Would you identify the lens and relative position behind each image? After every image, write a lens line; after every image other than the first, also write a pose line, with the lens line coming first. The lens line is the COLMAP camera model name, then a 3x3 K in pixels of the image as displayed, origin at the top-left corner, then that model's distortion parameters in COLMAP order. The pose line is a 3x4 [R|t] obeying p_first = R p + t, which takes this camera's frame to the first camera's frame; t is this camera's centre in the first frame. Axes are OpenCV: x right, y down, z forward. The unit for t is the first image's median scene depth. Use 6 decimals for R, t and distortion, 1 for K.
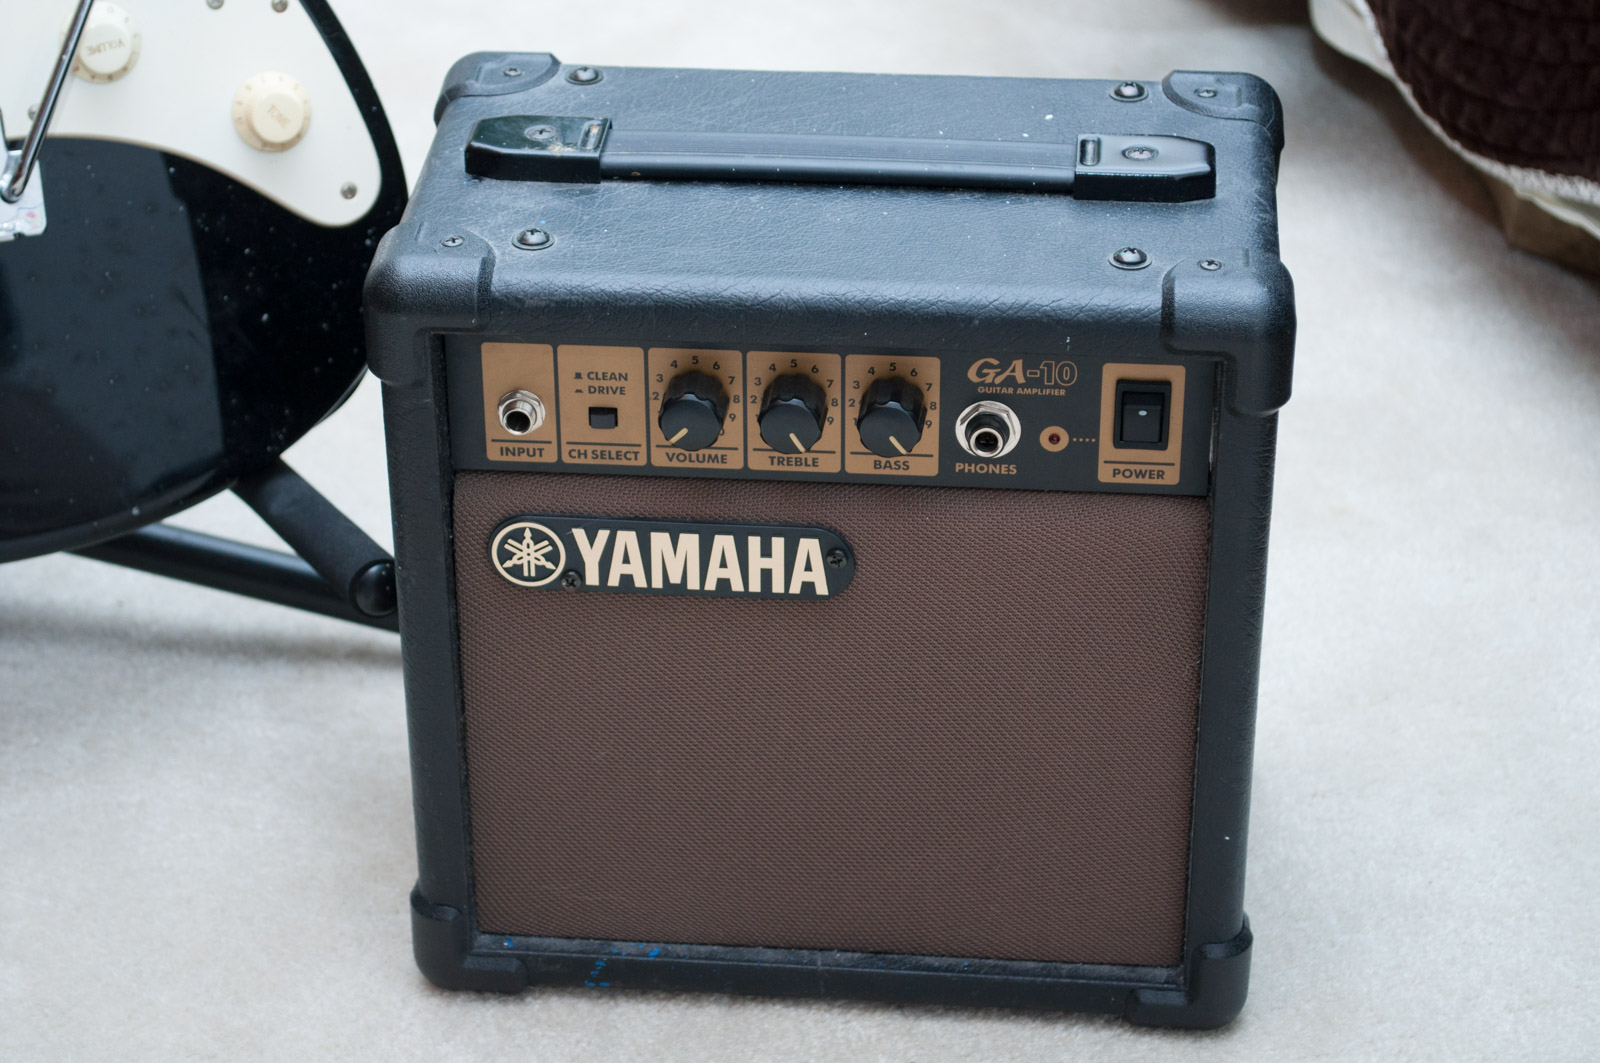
lens RADIAL K [[3833.9, 0, 797.9], [0, 3833.9, 527.0], [0, 0, 1]] dist [0.044544, 0.000000]
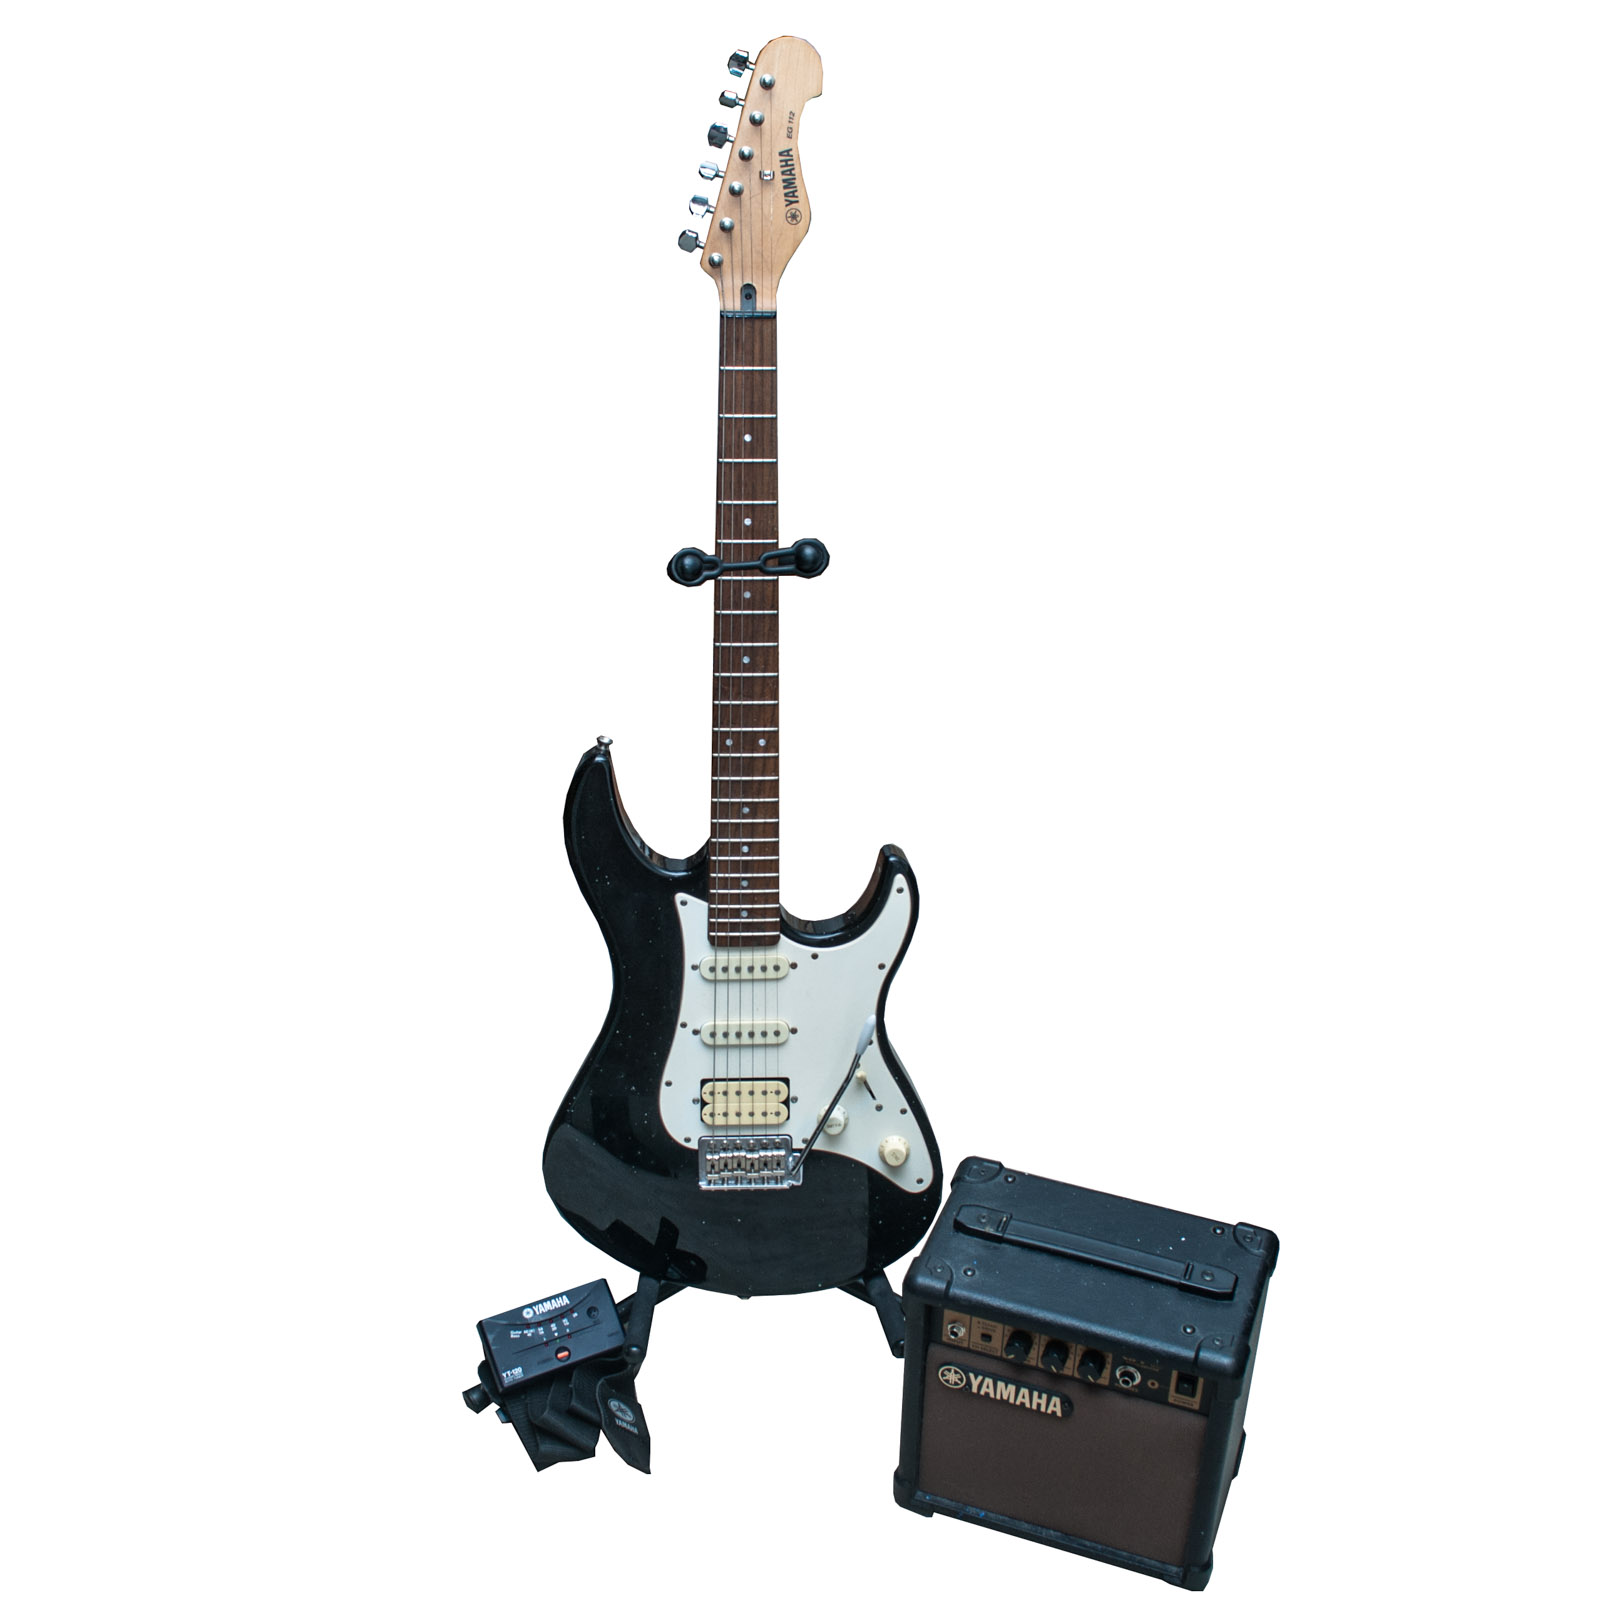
lens RADIAL K [[2196.4, 0, 797.1], [0, 2196.4, 802.2], [0, 0, 1]] dist [-0.041042, 0.000000]
pose [[0.962251, 0.158662, -0.221131, 0.098820], [-0.156003, 0.987314, 0.029550, -0.415178], [0.223014, 0.006062, 0.974796, -0.504638]]
